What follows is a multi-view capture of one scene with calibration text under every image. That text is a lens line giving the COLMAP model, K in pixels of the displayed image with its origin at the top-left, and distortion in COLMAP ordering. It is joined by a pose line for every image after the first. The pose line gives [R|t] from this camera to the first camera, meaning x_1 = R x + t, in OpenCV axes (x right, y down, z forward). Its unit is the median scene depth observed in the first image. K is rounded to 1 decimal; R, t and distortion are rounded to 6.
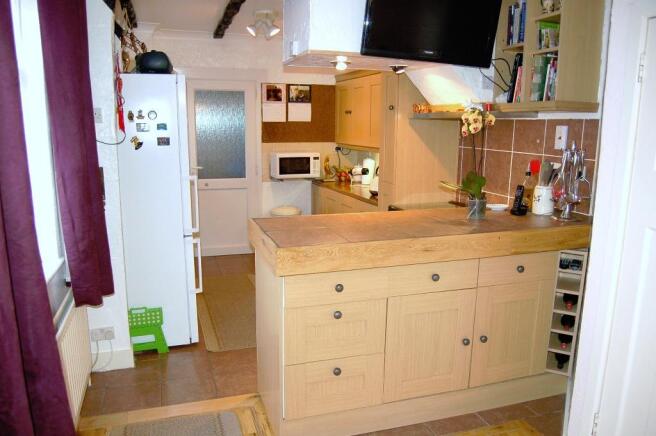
lens RADIAL K [[512.2, 0, 328.8], [0, 512.2, 217.9], [0, 0, 1]] dist [-0.085873, -0.002844]
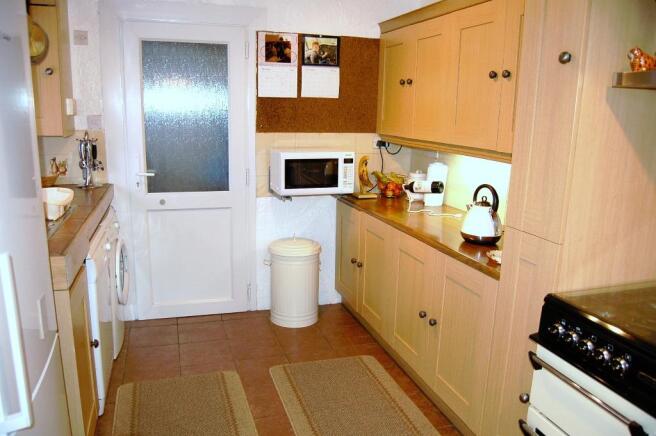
lens RADIAL K [[512.2, 0, 326.9], [0, 512.2, 220.2], [0, 0, 1]] dist [-0.085873, -0.002844]
pose [[0.999747, 0.017554, -0.014095, -0.038659], [-0.017085, 0.999319, 0.032694, -0.065721], [0.014659, -0.032445, 0.999366, 0.403246]]
